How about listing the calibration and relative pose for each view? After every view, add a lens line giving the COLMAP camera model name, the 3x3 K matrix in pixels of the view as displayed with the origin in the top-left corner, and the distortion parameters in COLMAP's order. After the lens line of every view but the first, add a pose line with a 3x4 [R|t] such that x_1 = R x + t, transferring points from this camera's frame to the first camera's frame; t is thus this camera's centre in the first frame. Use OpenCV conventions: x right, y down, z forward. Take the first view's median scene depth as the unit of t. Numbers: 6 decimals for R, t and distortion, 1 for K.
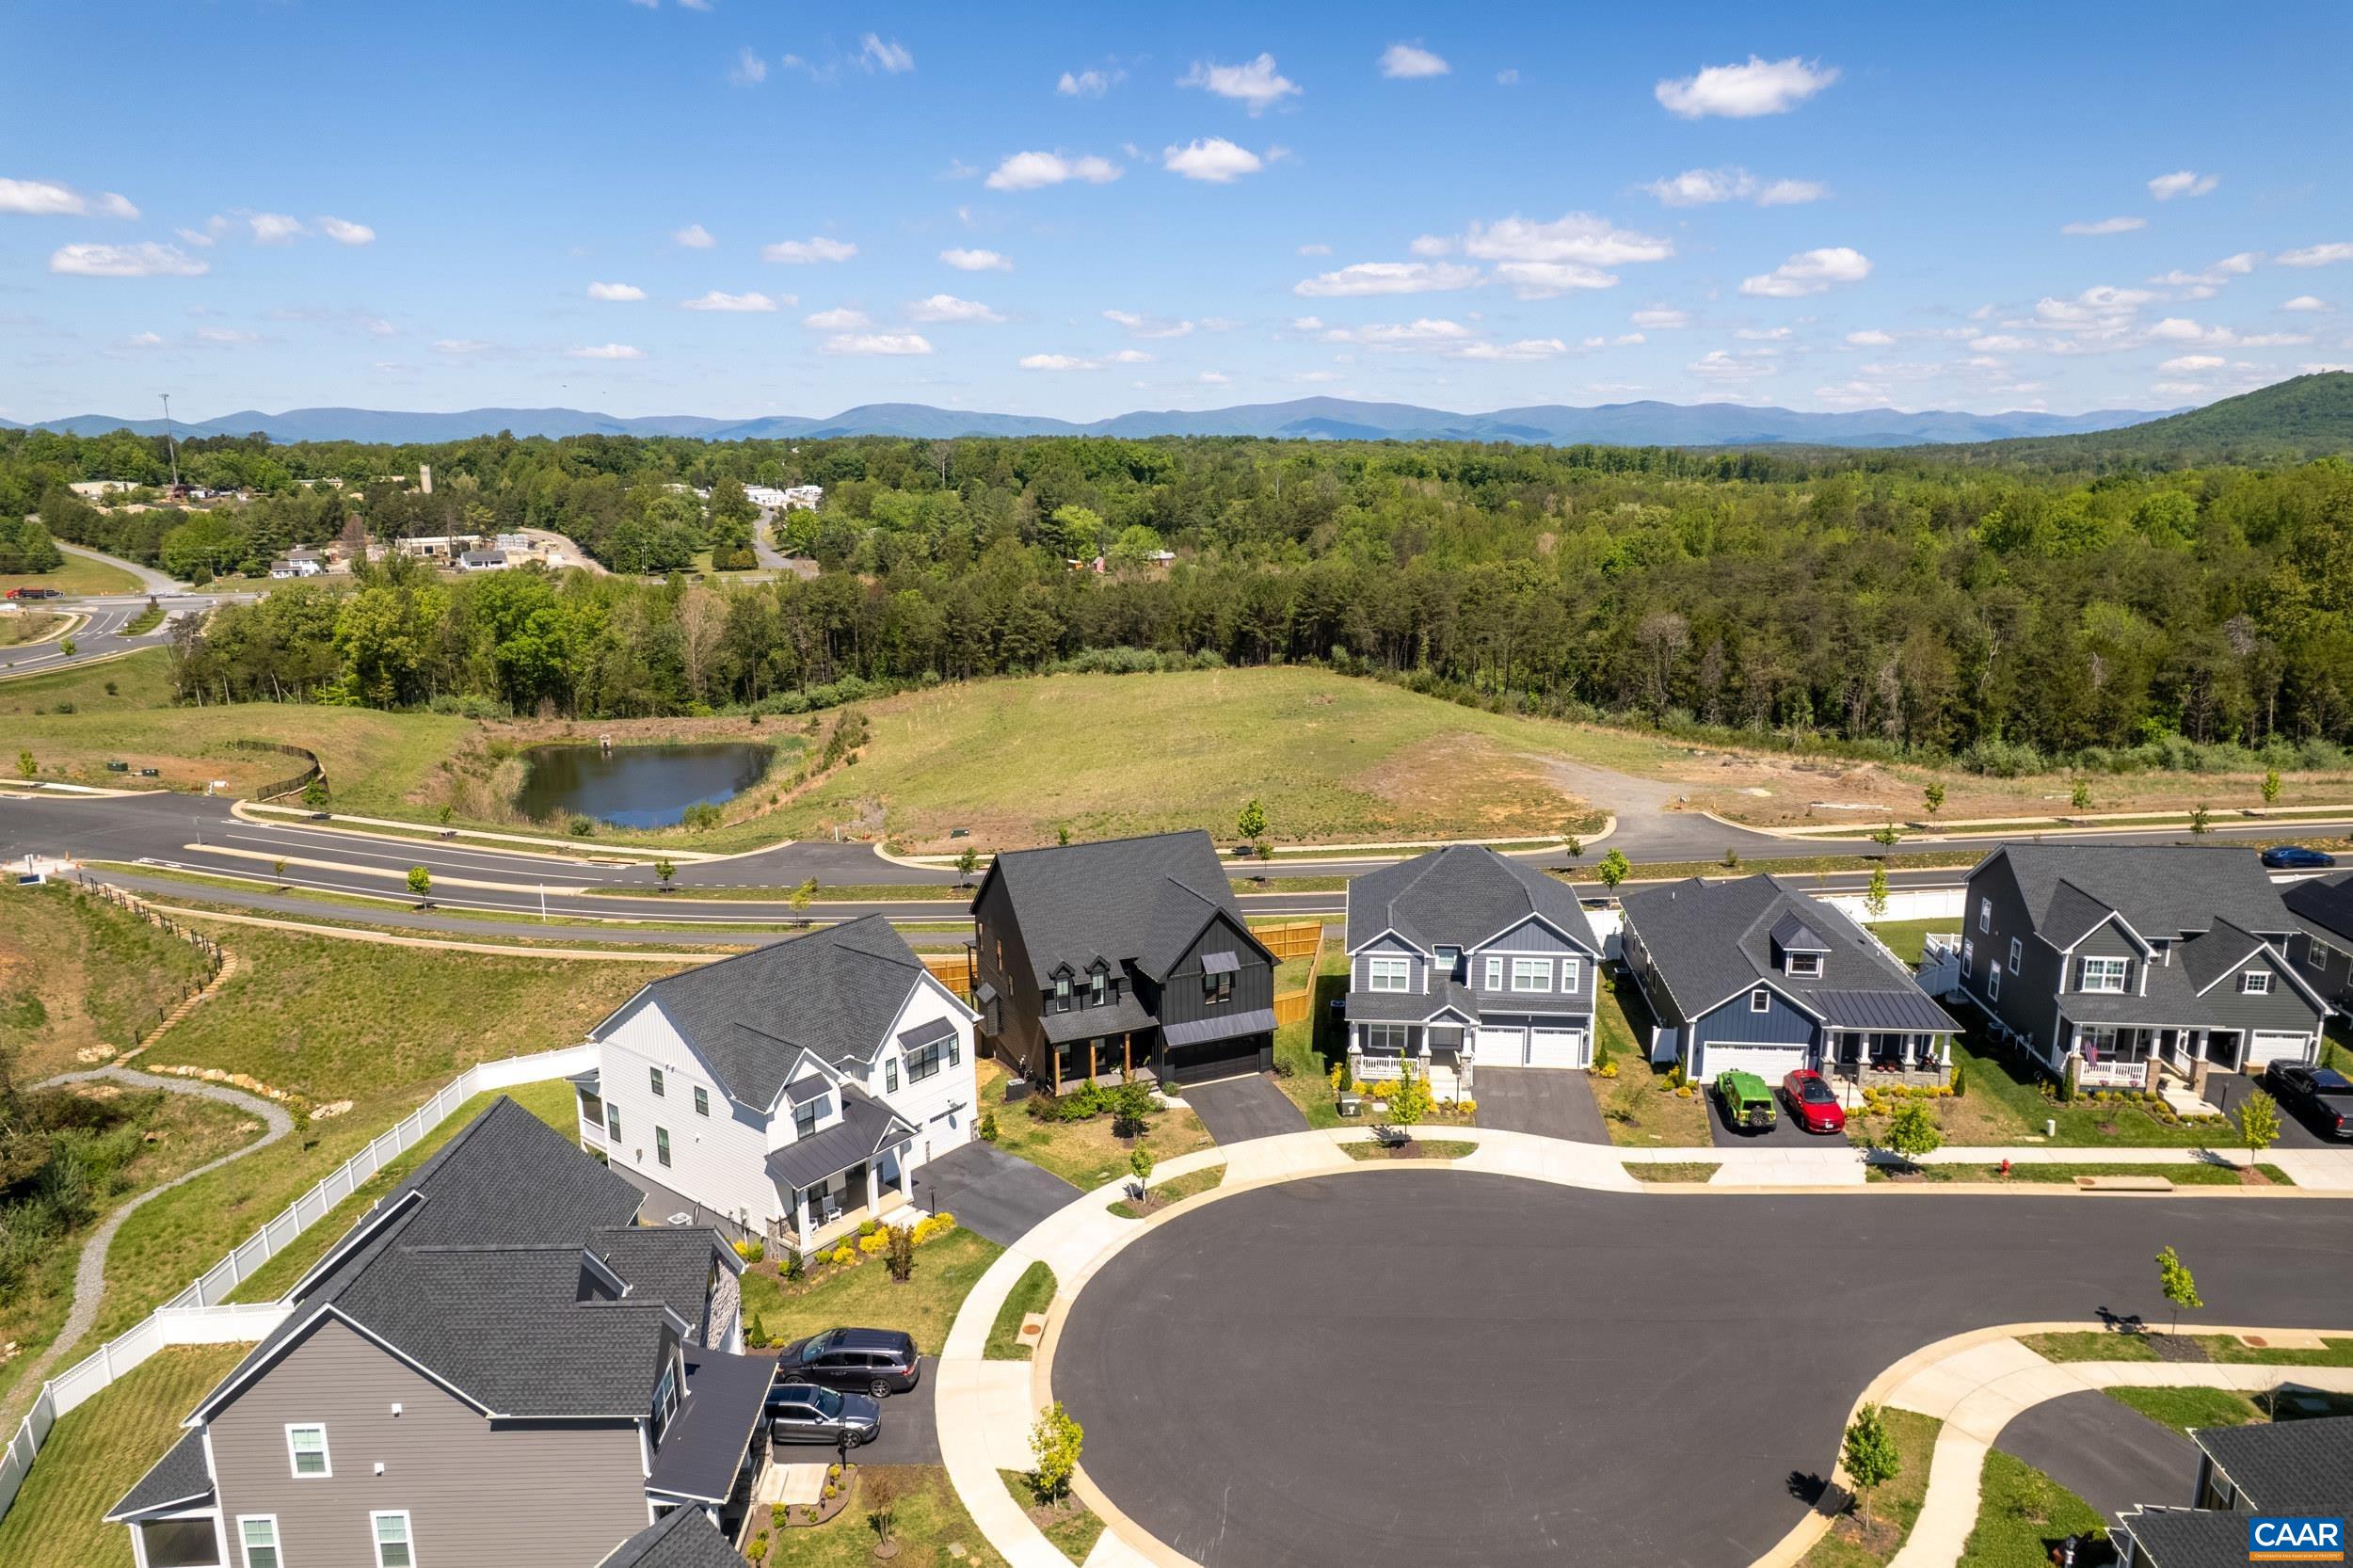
lens RADIAL K [[1511.2, 0, 1179.4], [0, 1511.2, 773.0], [0, 0, 1]] dist [-0.065636, 0.056752]
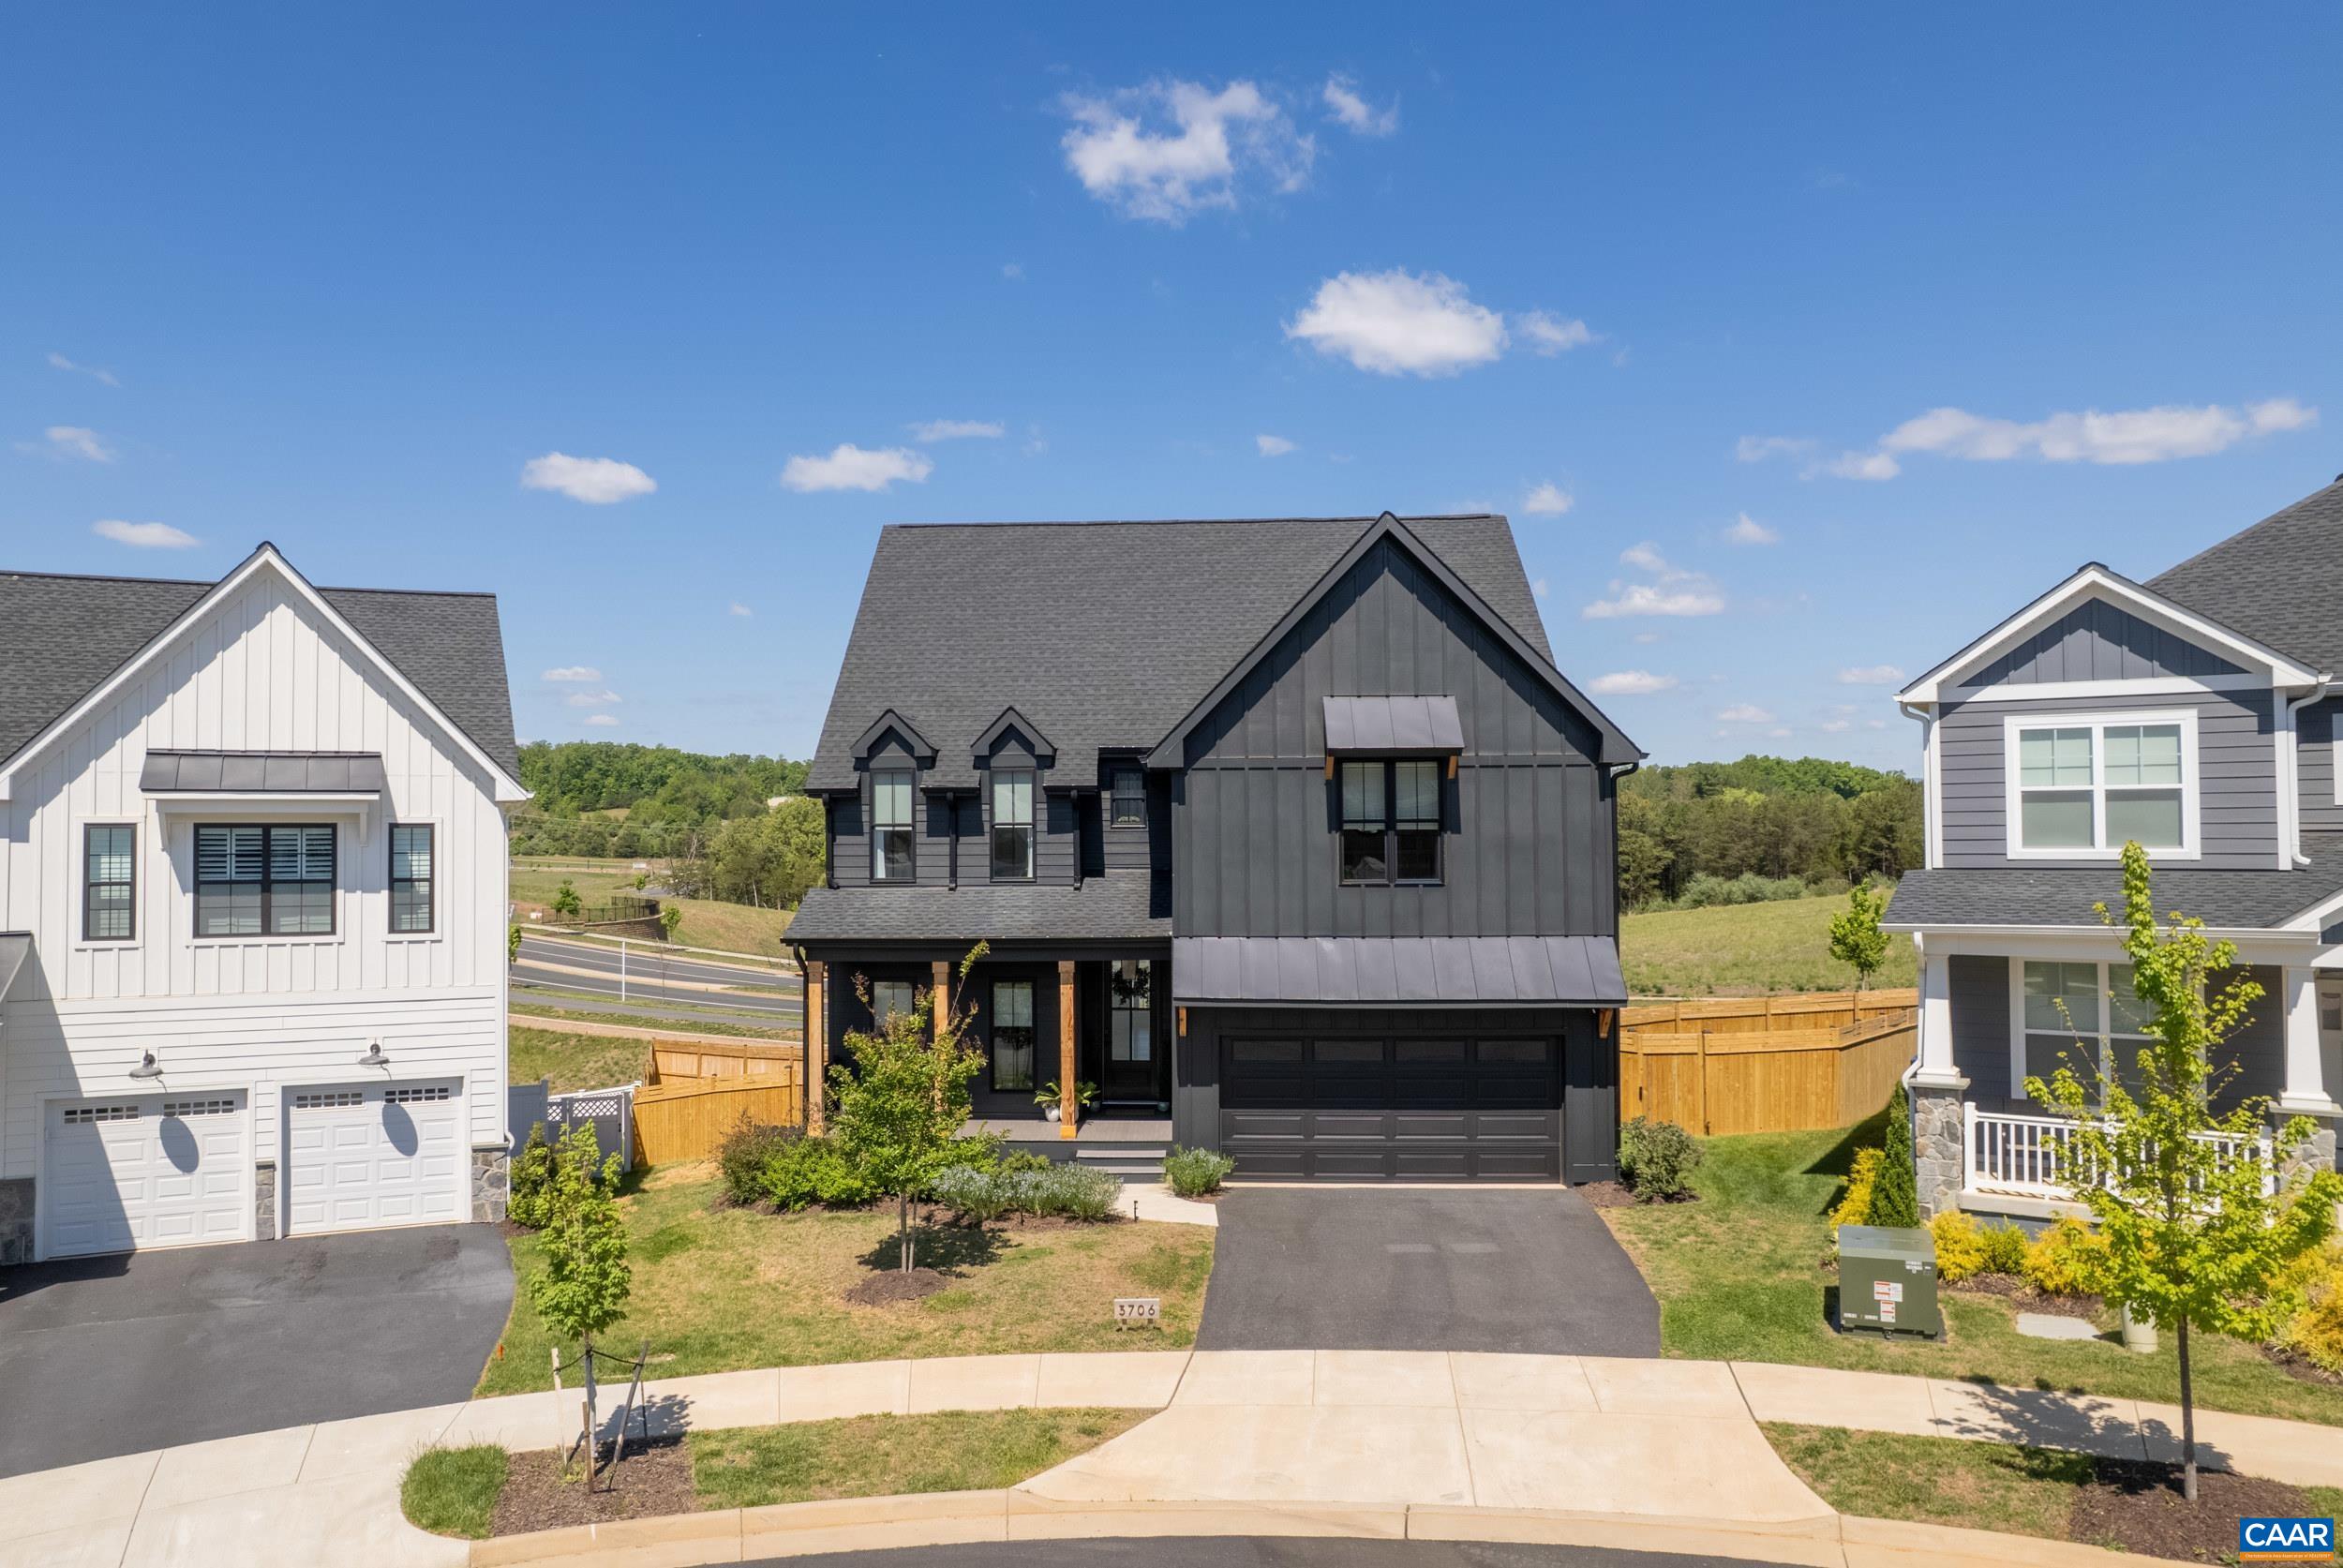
lens RADIAL K [[1623.3, 0, 1099.4], [0, 1623.3, 800.7], [0, 0, 1]] dist [-0.088091, 0.091907]
pose [[0.888662, -0.008556, -0.458483, 0.066247], [-0.094201, 0.975096, -0.200784, 0.117182], [0.448783, 0.221619, 0.865725, 0.413210]]
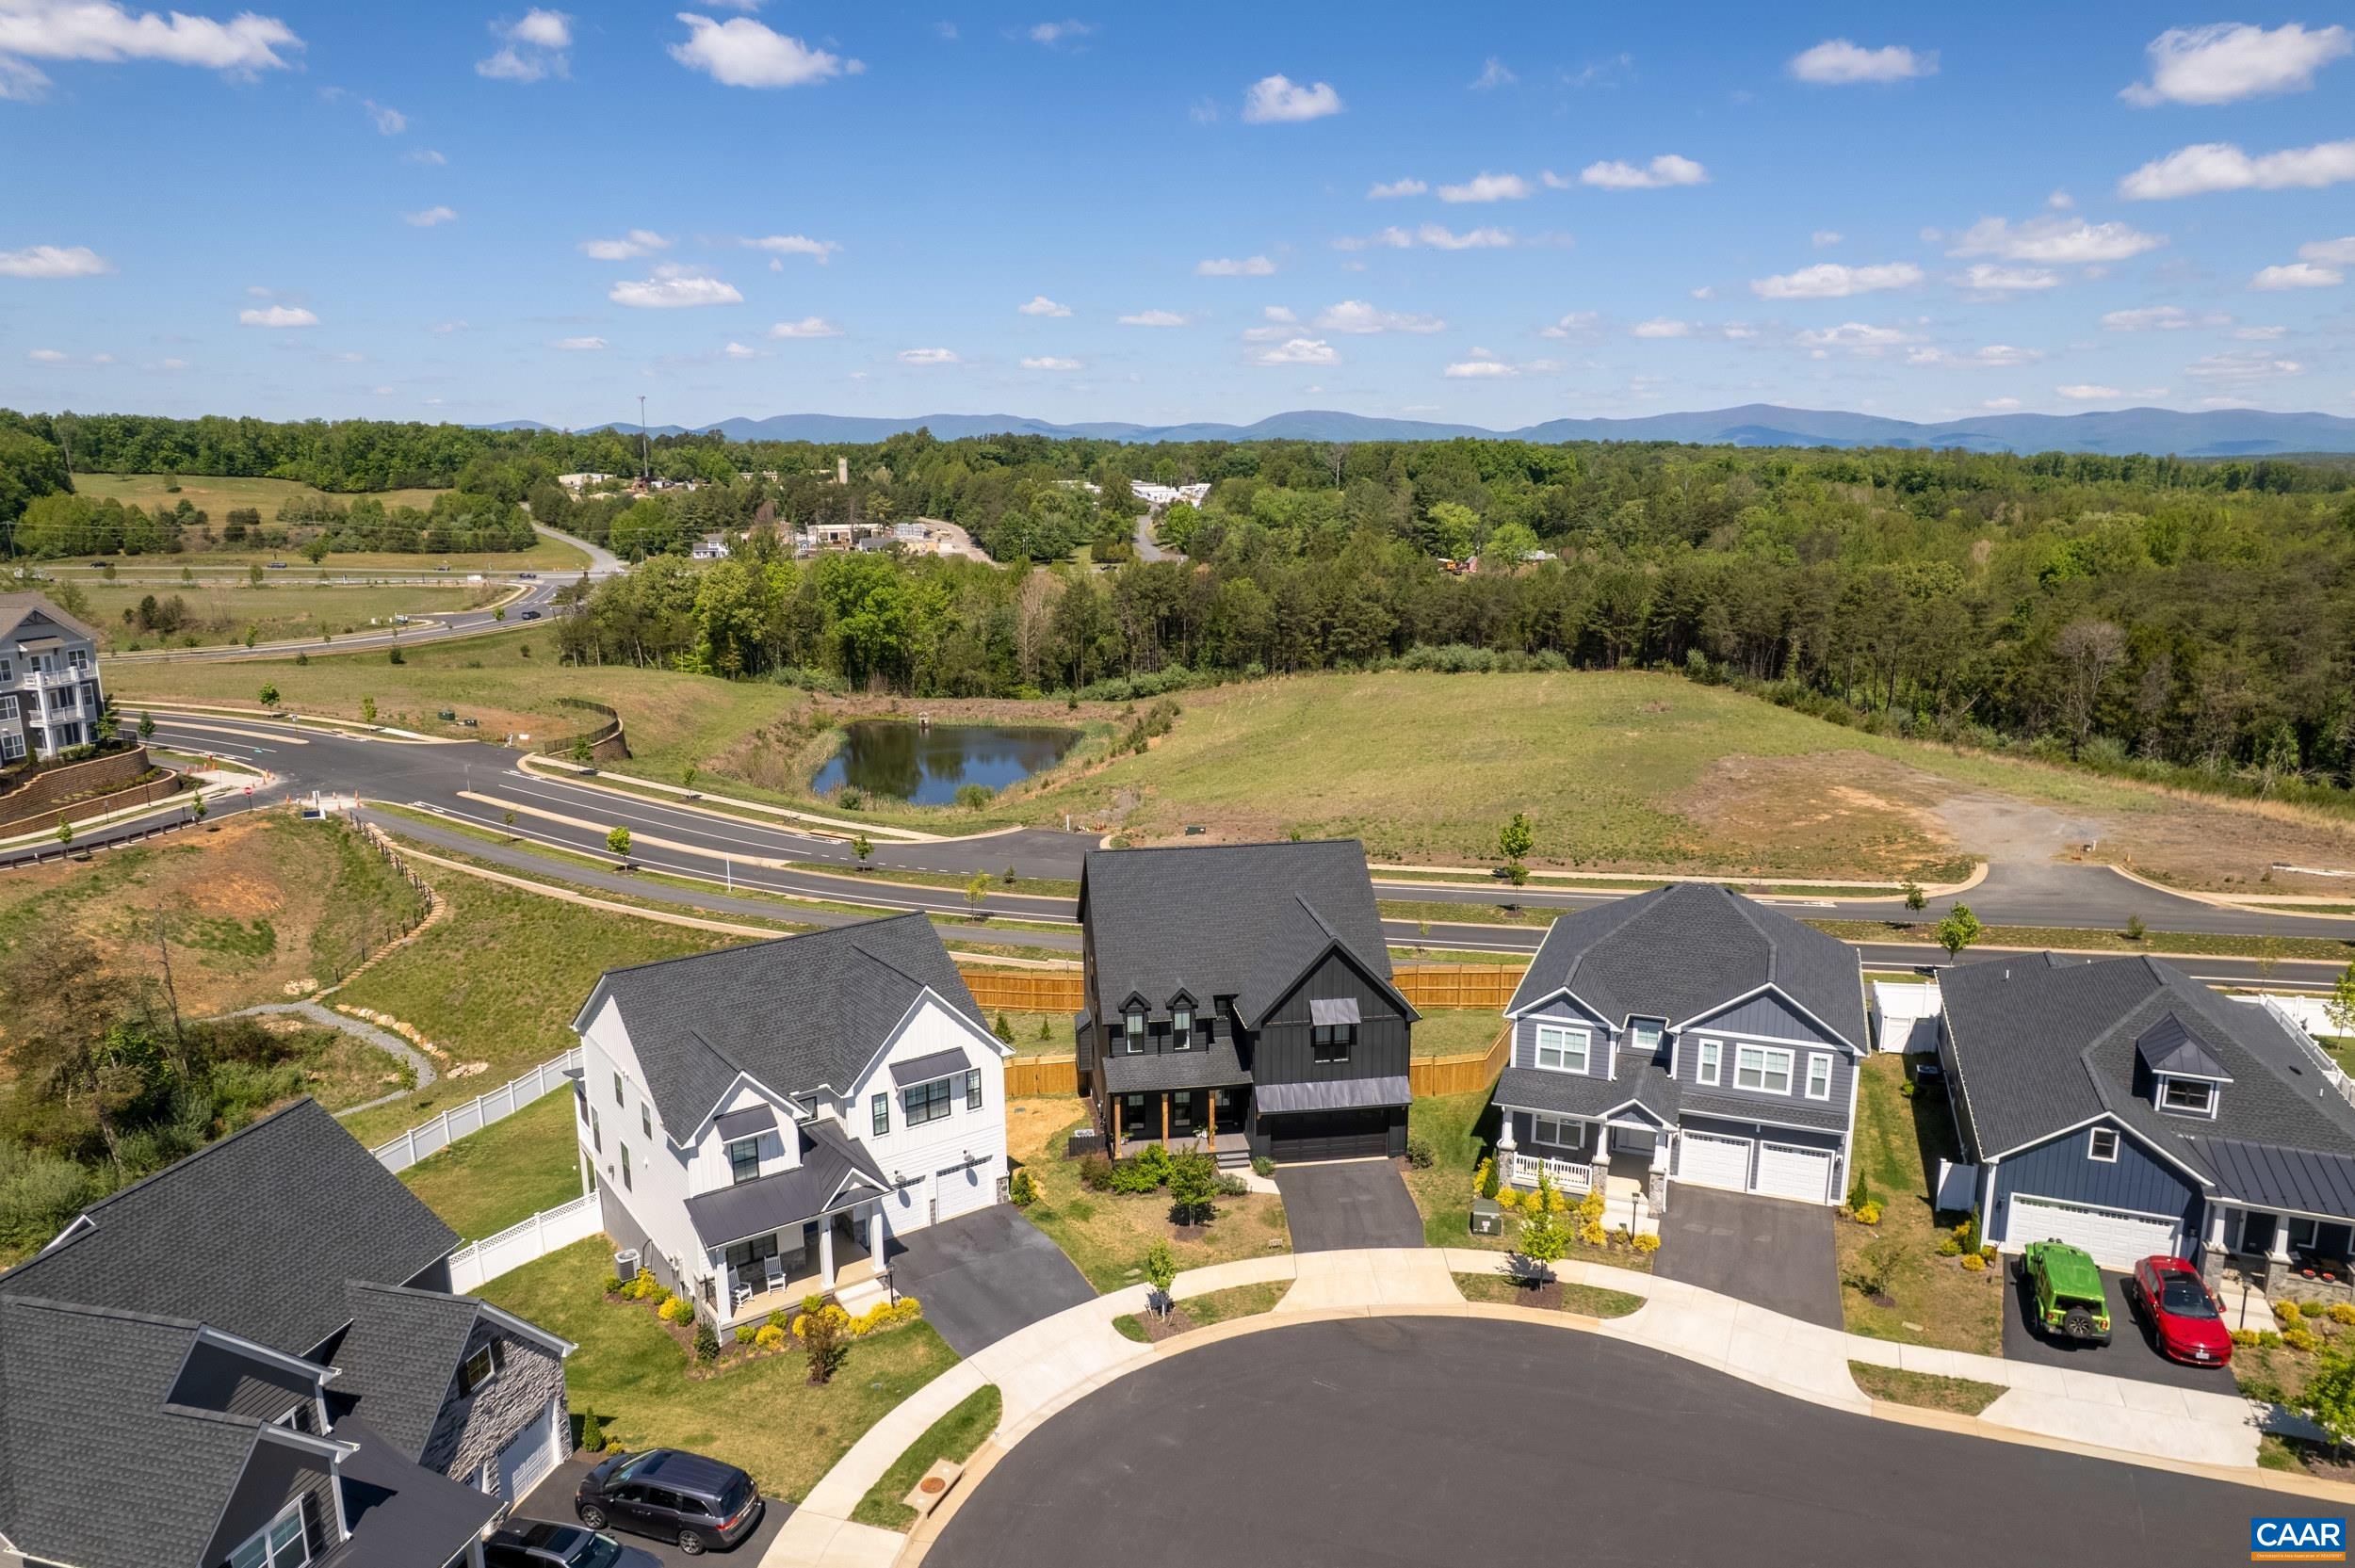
lens RADIAL K [[1512.7, 0, 1180.3], [0, 1512.7, 773.6], [0, 0, 1]] dist [-0.081762, 0.075074]
pose [[0.964061, 0.056636, -0.259575, 0.082563], [-0.057708, 0.998327, 0.003496, 0.003496], [0.259339, 0.011609, 0.965717, 0.133945]]
